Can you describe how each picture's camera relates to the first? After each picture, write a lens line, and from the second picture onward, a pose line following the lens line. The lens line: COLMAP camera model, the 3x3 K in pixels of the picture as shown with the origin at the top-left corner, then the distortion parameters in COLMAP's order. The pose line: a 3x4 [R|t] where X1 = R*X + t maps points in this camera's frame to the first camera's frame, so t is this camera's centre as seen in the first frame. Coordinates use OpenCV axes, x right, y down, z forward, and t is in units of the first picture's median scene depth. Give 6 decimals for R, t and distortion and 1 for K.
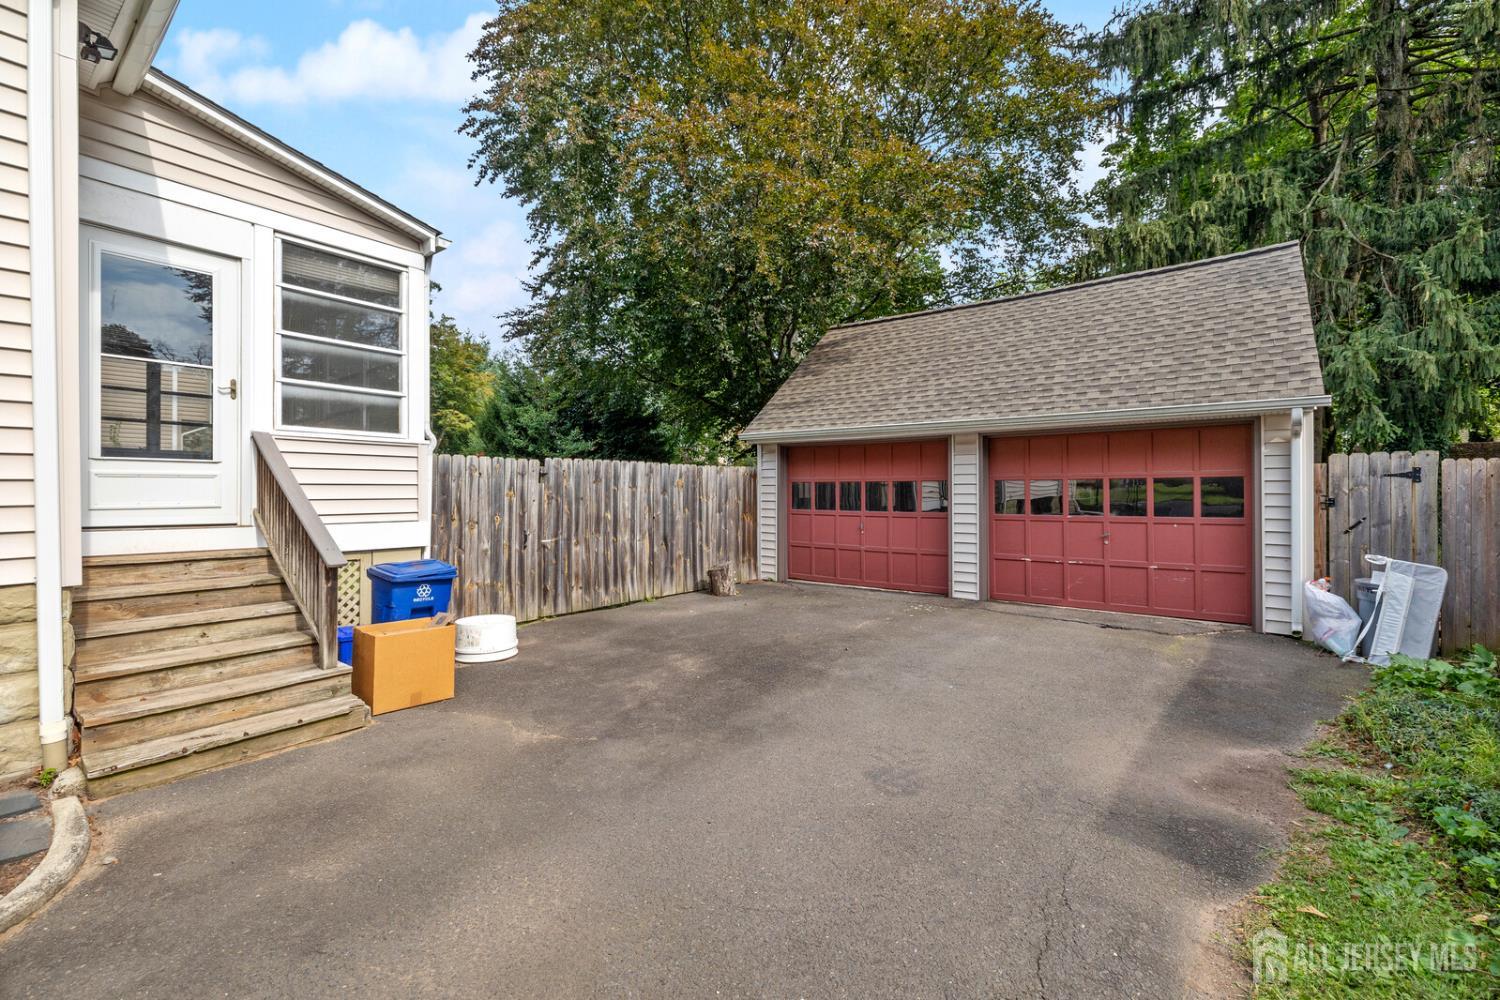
lens RADIAL K [[640.2, 0, 750.4], [0, 640.2, 487.5], [0, 0, 1]] dist [0.000188, 0.000360]
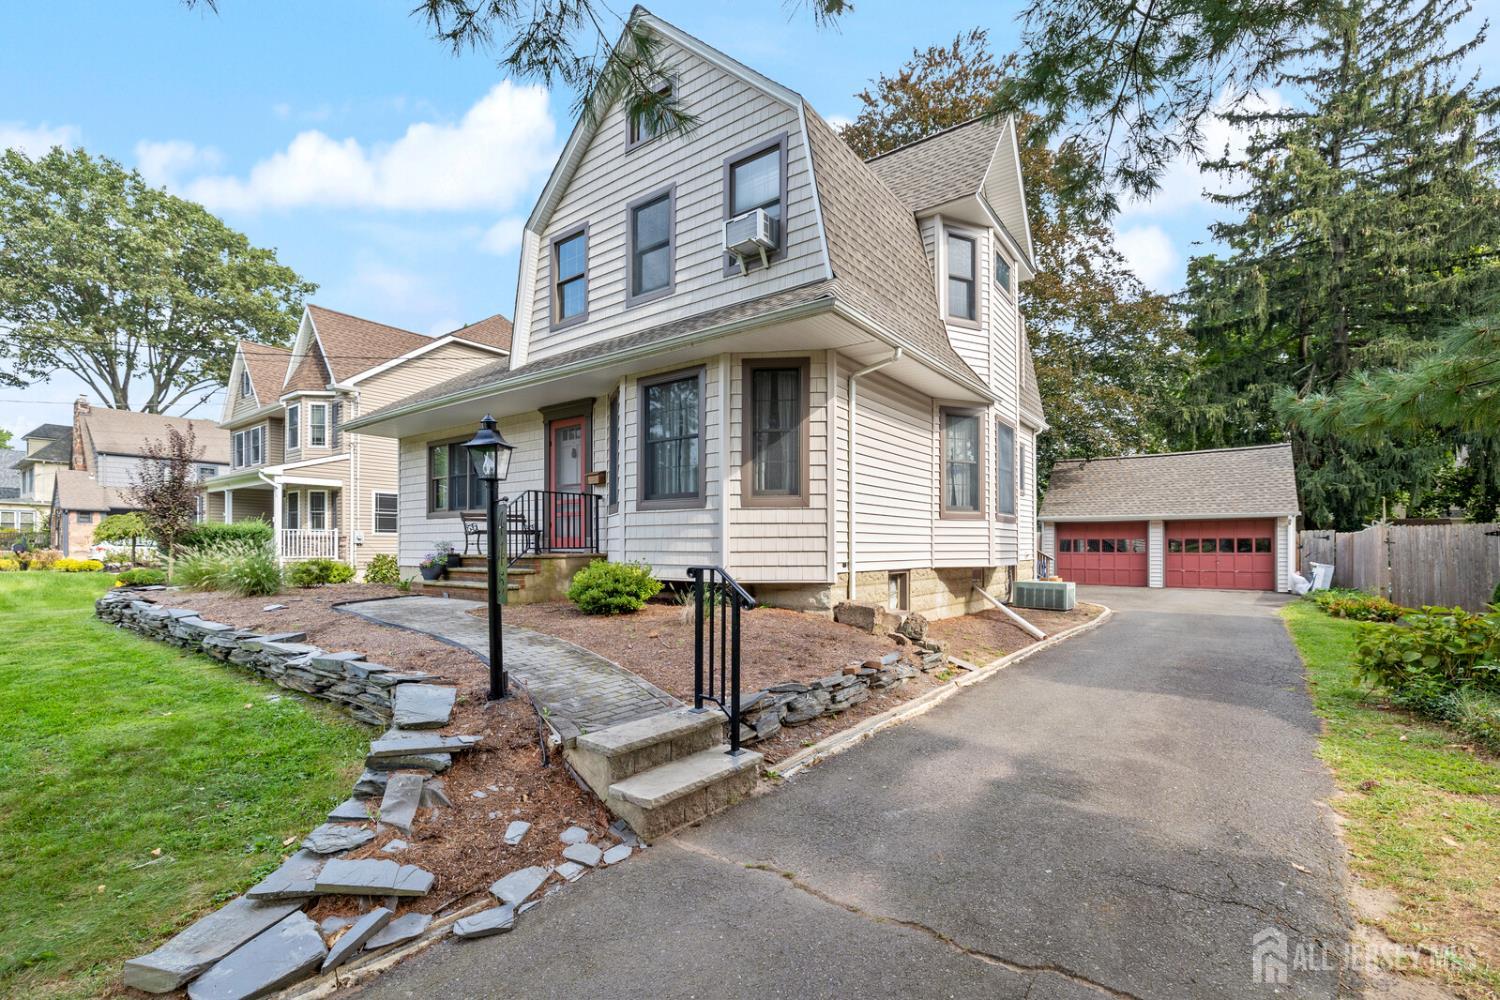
lens RADIAL K [[640.2, 0, 759.5], [0, 640.2, 544.8], [0, 0, 1]] dist [0.000188, 0.000360]
pose [[0.999879, 0.004189, 0.014983, -1.125854], [-0.004157, 0.999989, -0.002131, 0.021215], [-0.014991, 0.002069, 0.999885, -1.319282]]
